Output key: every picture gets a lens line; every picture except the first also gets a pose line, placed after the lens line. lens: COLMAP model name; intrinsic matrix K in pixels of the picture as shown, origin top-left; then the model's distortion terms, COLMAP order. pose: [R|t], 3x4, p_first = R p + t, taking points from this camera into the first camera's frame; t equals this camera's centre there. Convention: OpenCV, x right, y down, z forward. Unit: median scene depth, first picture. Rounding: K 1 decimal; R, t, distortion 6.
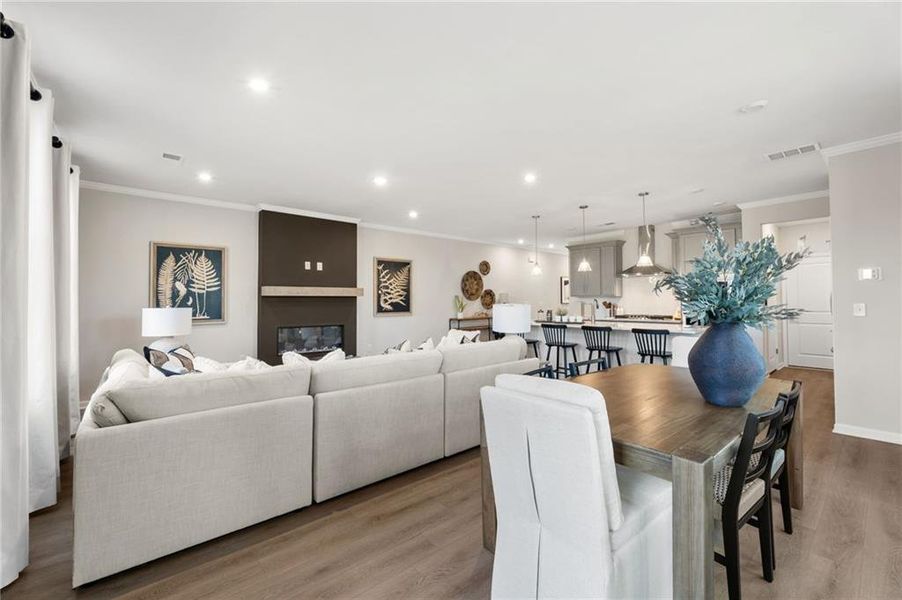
lens RADIAL K [[383.5, 0, 461.5], [0, 383.5, 294.7], [0, 0, 1]] dist [0.000996, 0.000065]
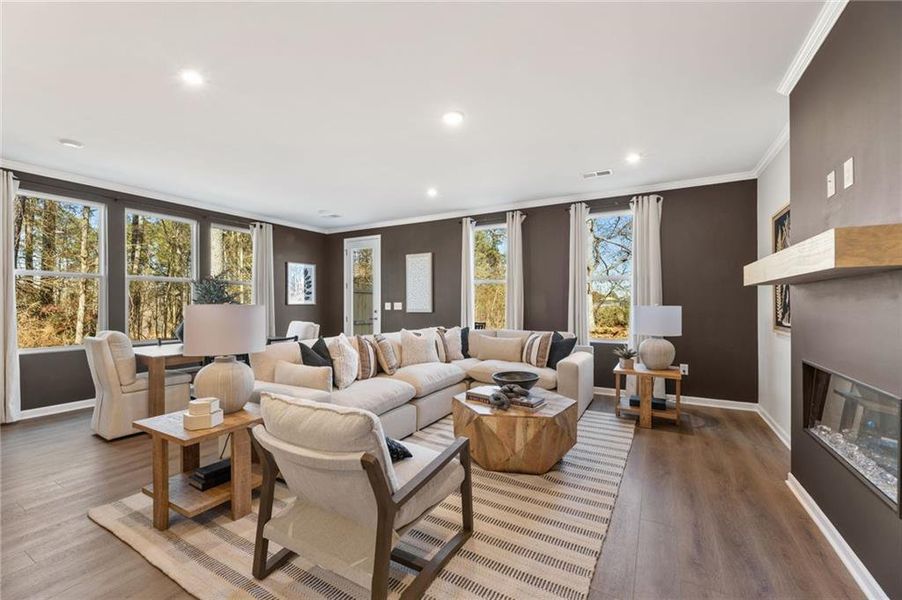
lens RADIAL K [[368.3, 0, 451.0], [0, 368.3, 300.0], [0, 0, 1]] dist [0.000891, 0.000189]
pose [[-0.945229, 0.001682, -0.326403, 0.002495], [0.009853, 0.999678, -0.023381, 0.021839], [0.326258, -0.025317, -0.944942, 1.017636]]
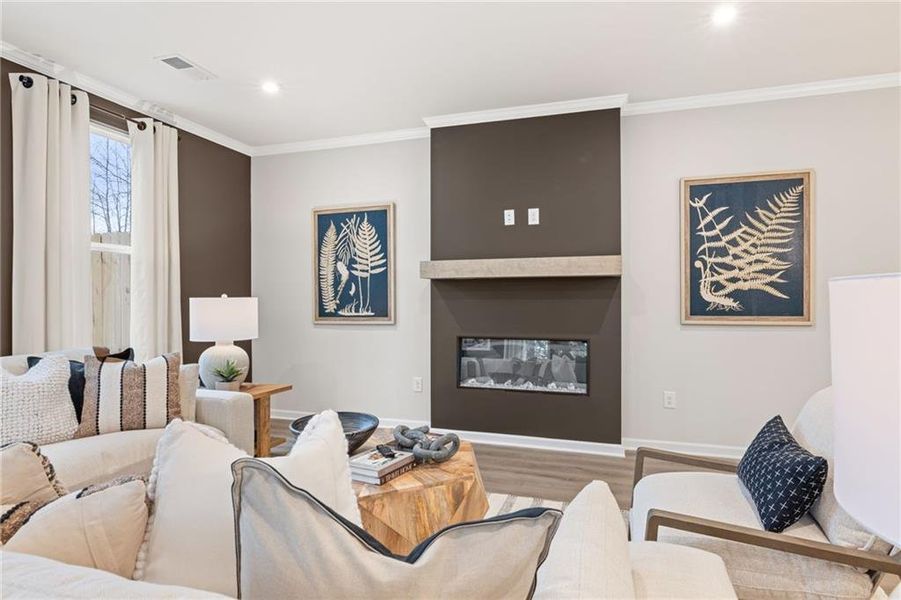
lens RADIAL K [[487.5, 0, 450.5], [0, 487.5, 300.0], [0, 0, 1]] dist [0.001121, 0.000097]
pose [[0.506774, 0.002526, -0.862075, 0.097012], [0.014671, 0.999826, 0.011554, 0.020760], [0.861954, -0.018503, 0.506648, 0.520603]]
